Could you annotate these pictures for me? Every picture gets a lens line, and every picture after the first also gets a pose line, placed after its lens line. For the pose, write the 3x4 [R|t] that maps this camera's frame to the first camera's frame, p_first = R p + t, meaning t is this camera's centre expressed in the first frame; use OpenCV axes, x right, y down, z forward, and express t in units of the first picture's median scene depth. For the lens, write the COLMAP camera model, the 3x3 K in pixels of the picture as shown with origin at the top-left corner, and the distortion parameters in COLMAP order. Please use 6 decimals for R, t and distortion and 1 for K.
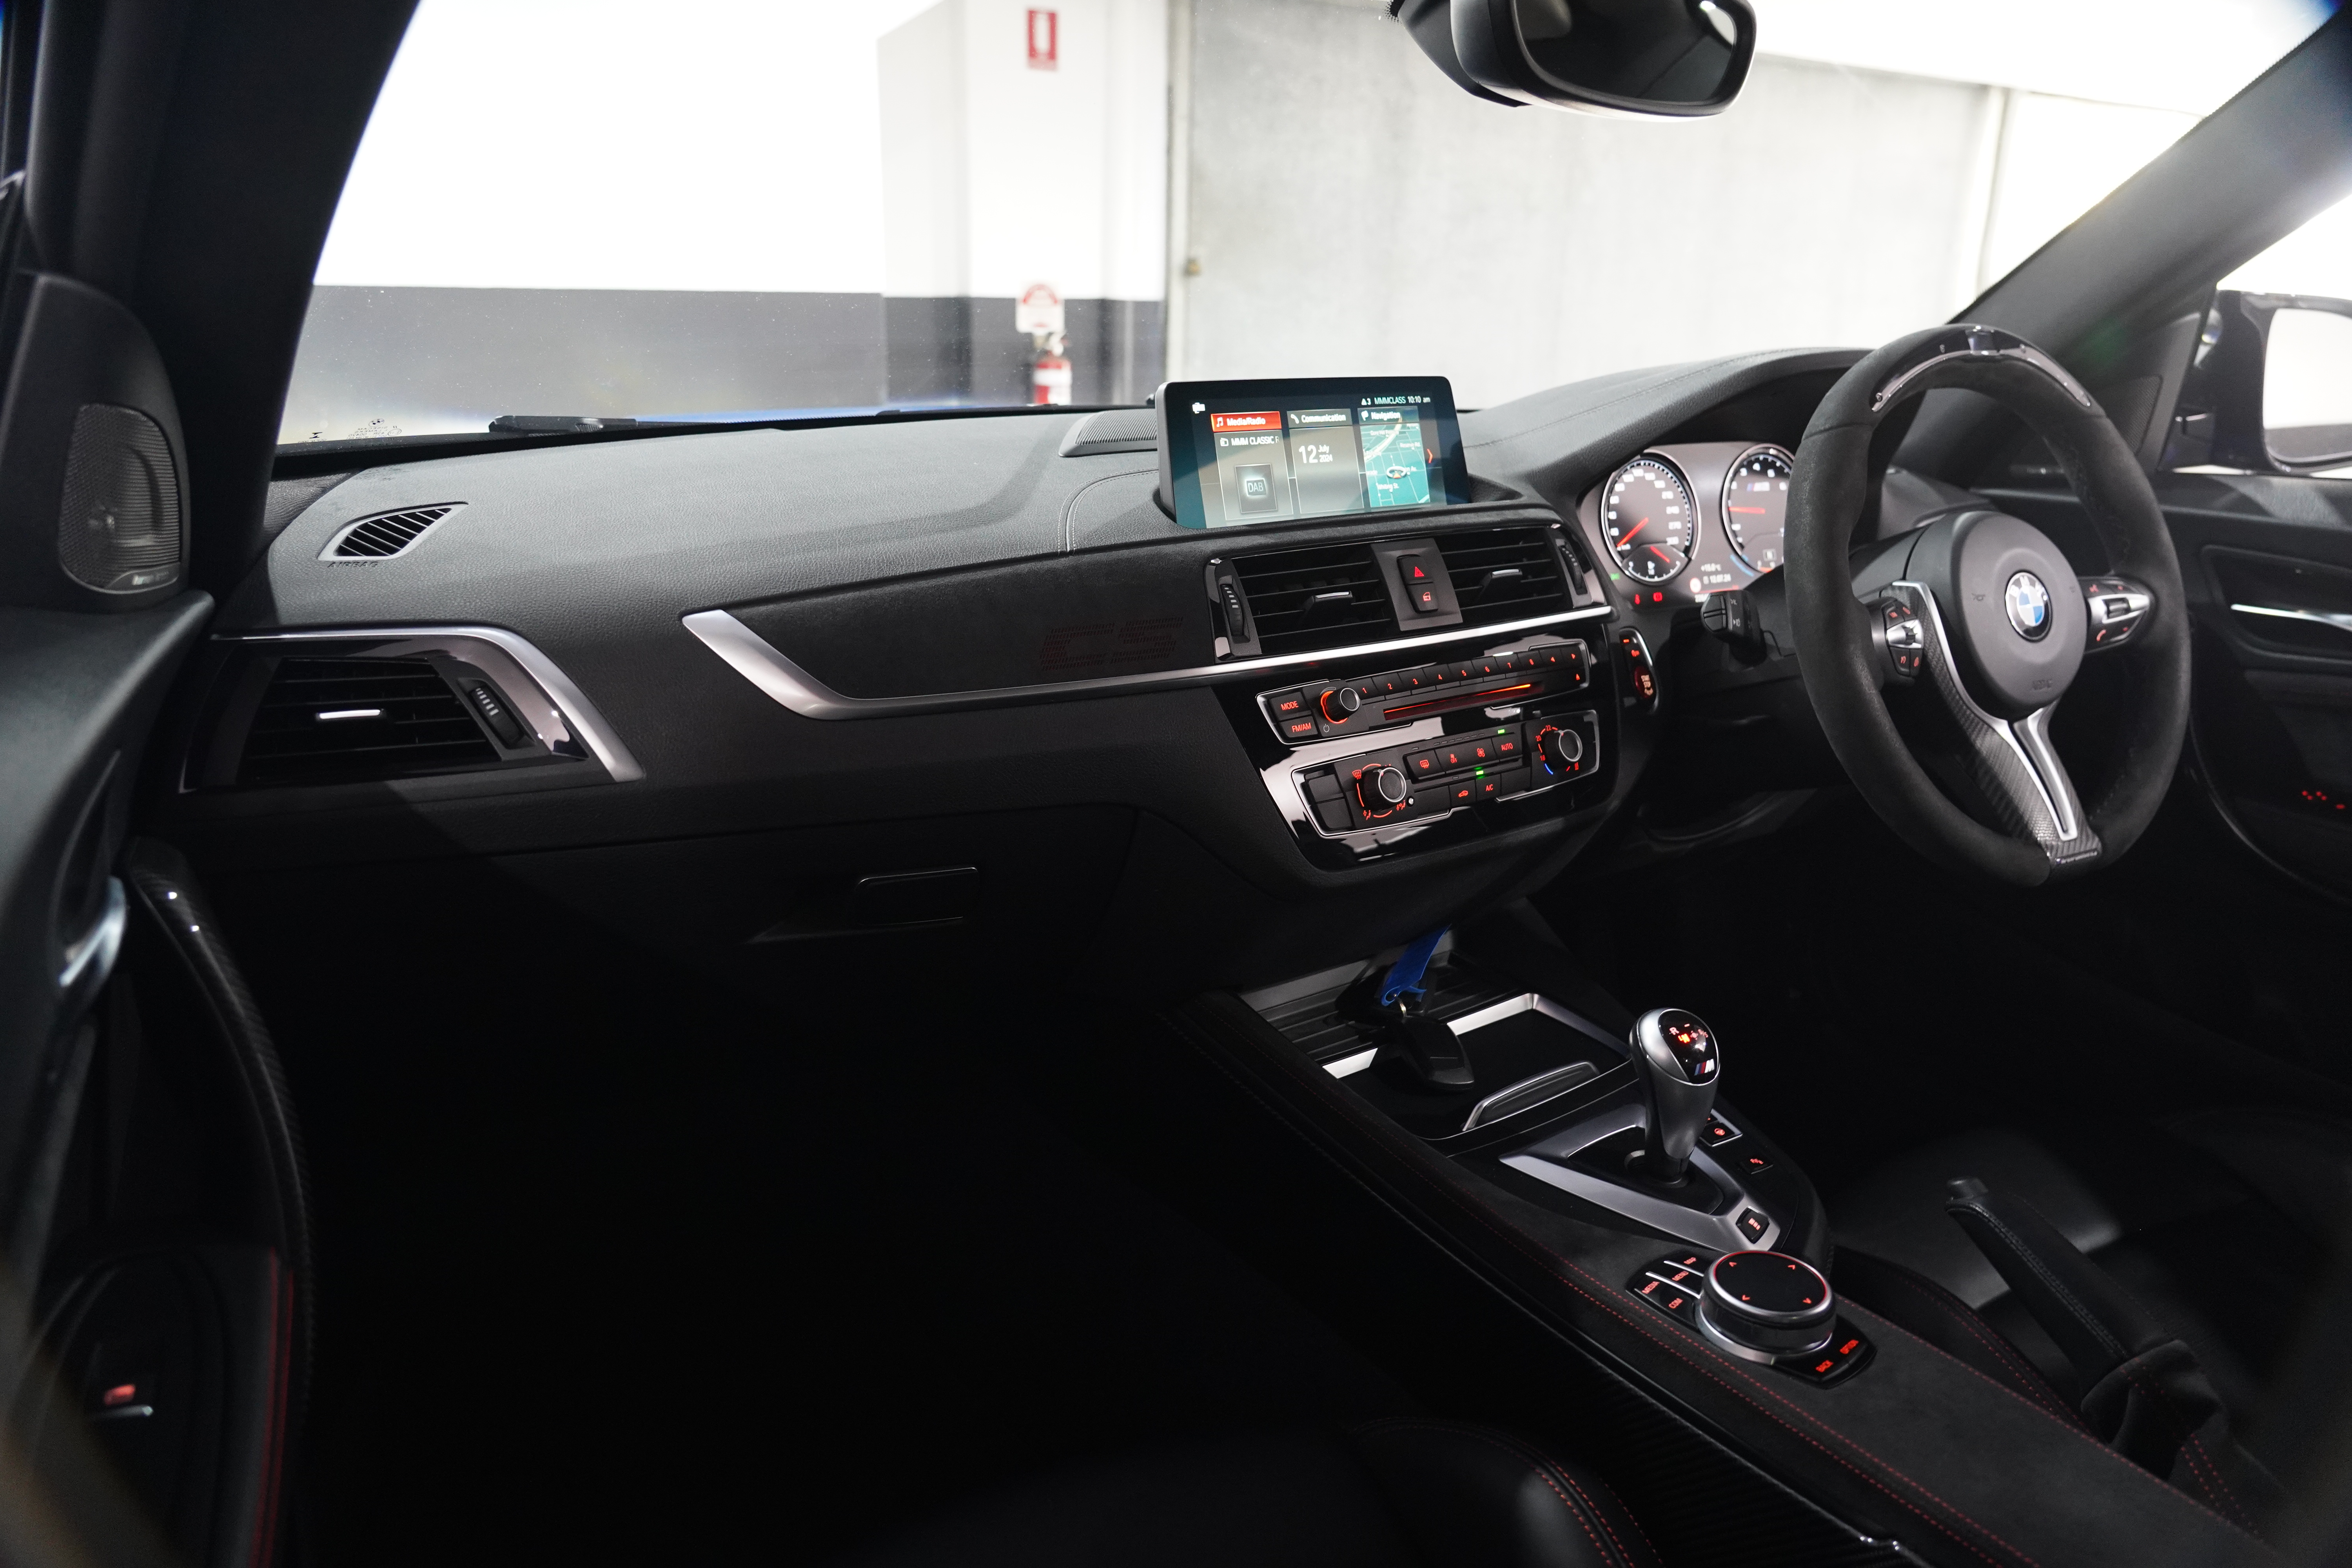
lens RADIAL K [[1633.0, 0, 1176.0], [0, 1633.0, 784.0], [0, 0, 1]] dist [-0.000075, 0.004920]
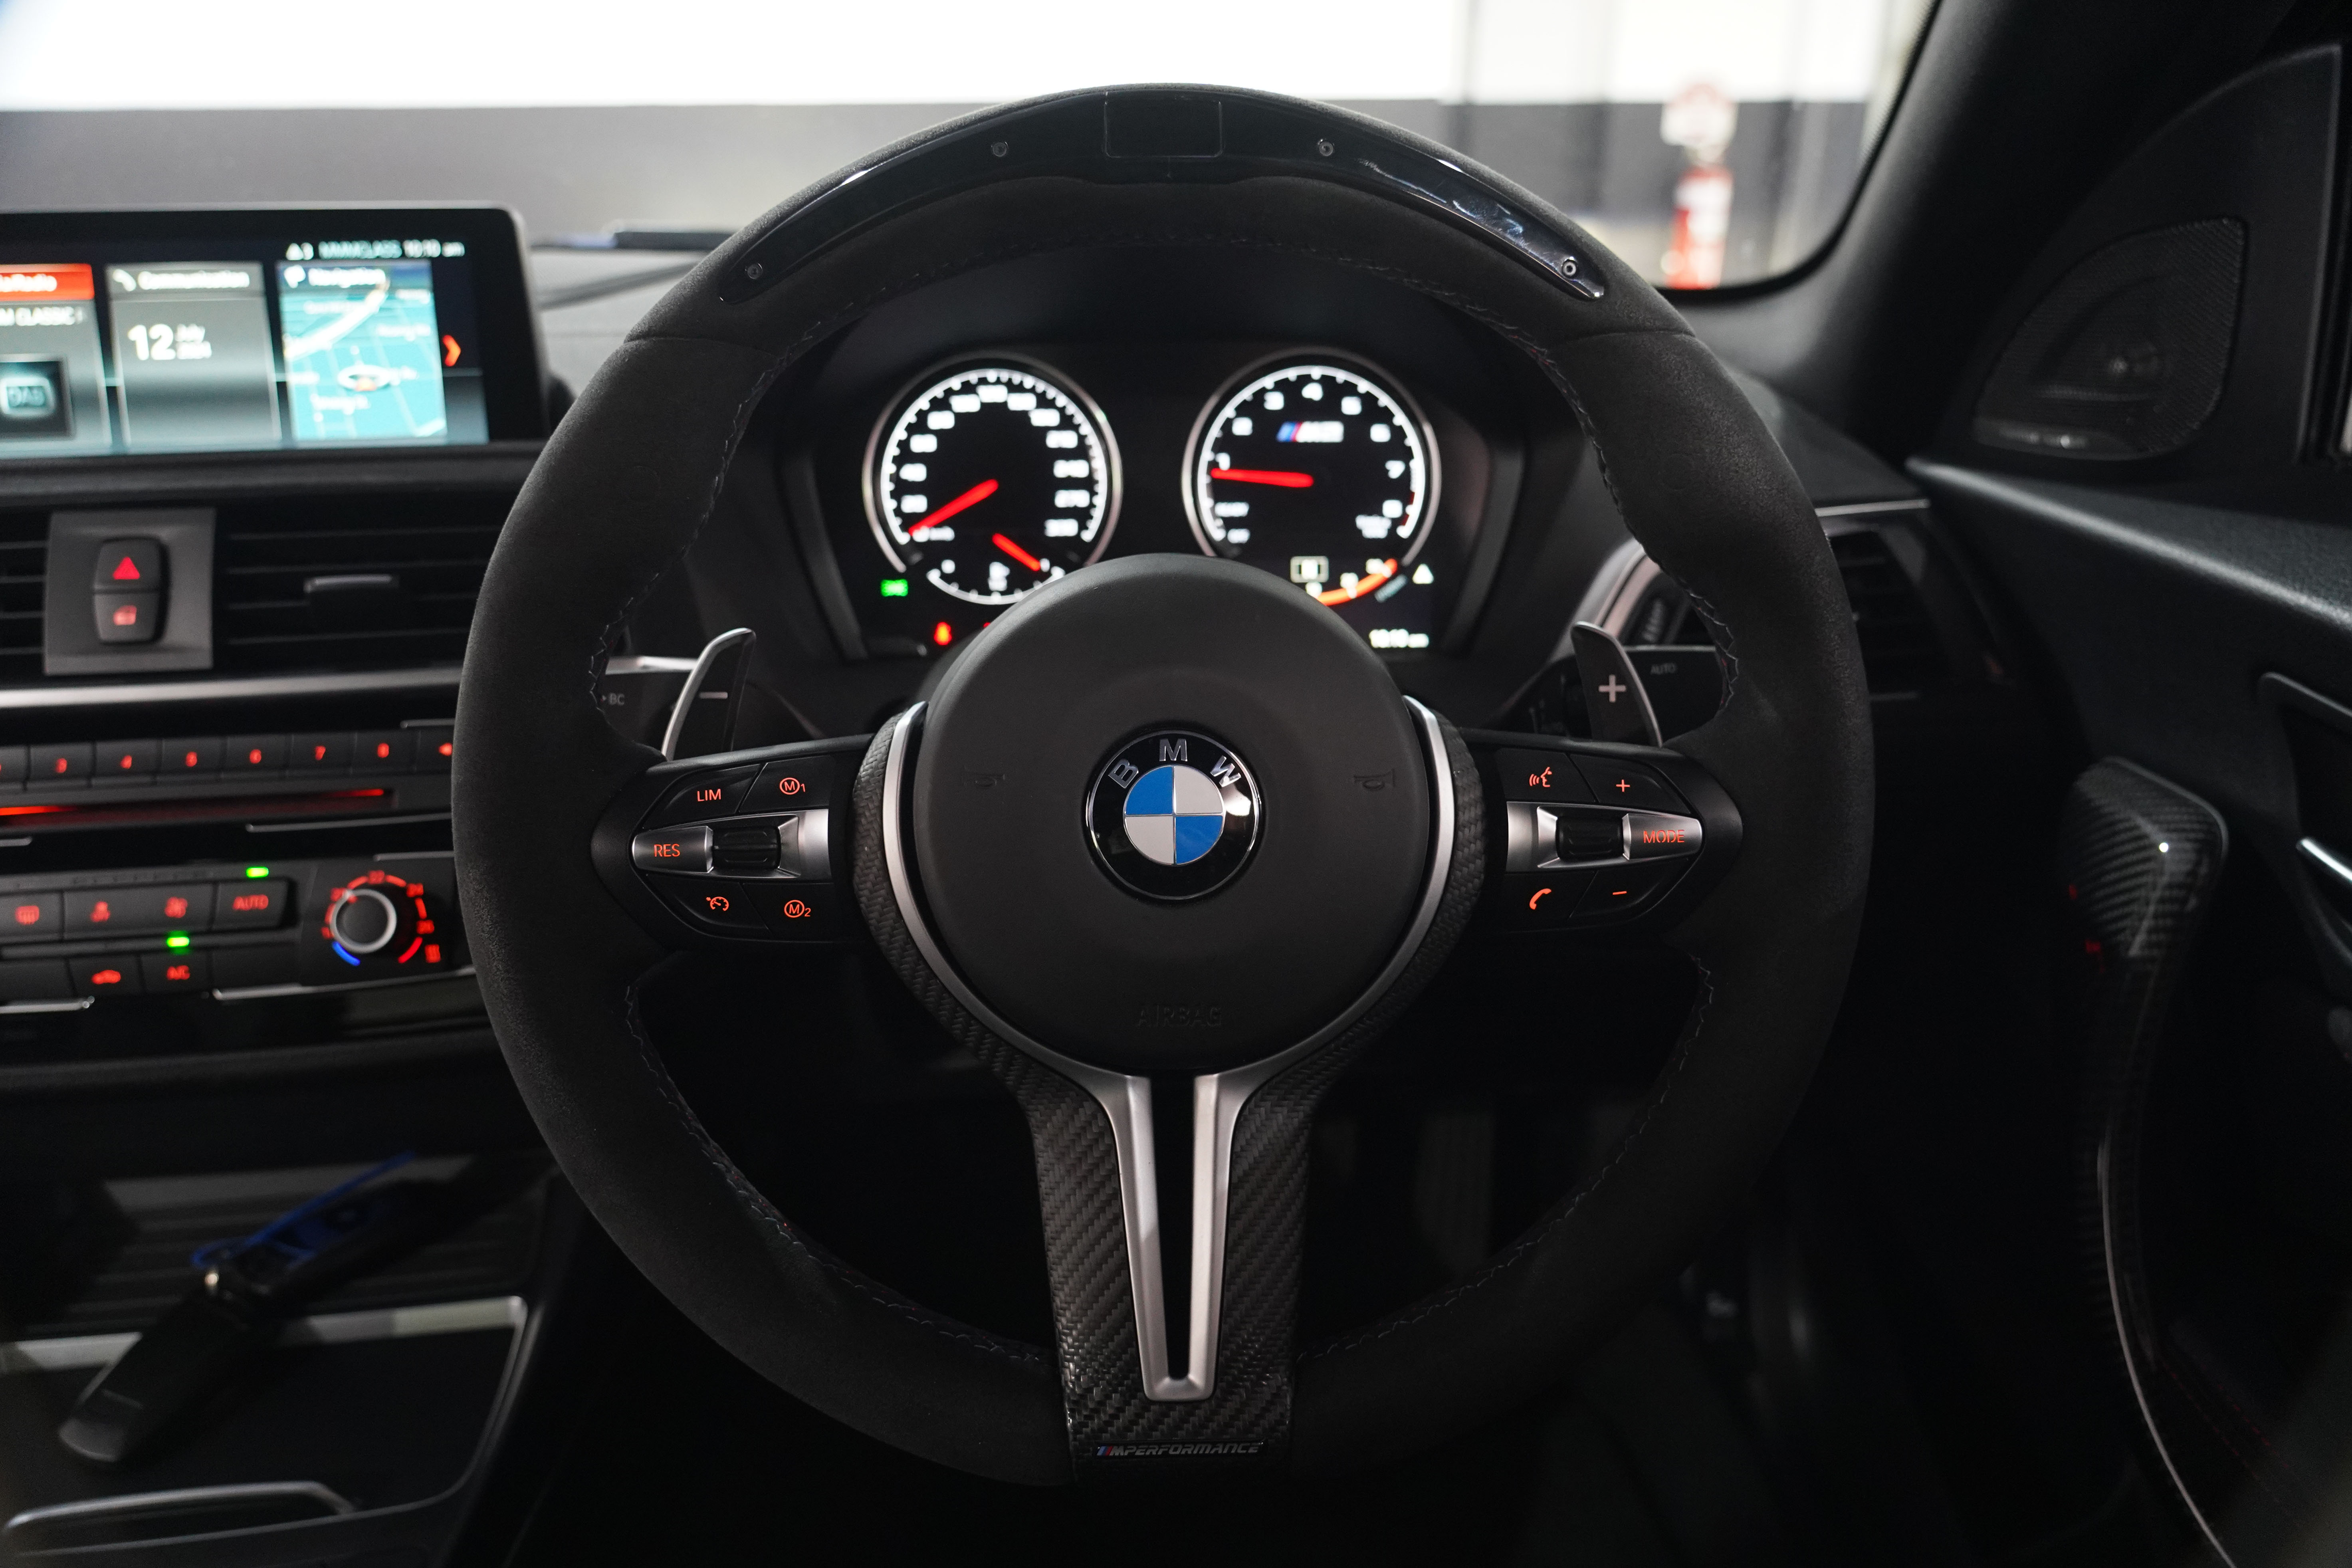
lens RADIAL K [[1633.1, 0, 1176.0], [0, 1633.1, 784.0], [0, 0, 1]] dist [-0.000075, 0.004920]
pose [[0.875399, 0.166950, -0.453656, 0.672879], [-0.119591, 0.984091, 0.131385, -0.160747], [0.468374, -0.060761, 0.881439, 0.619985]]
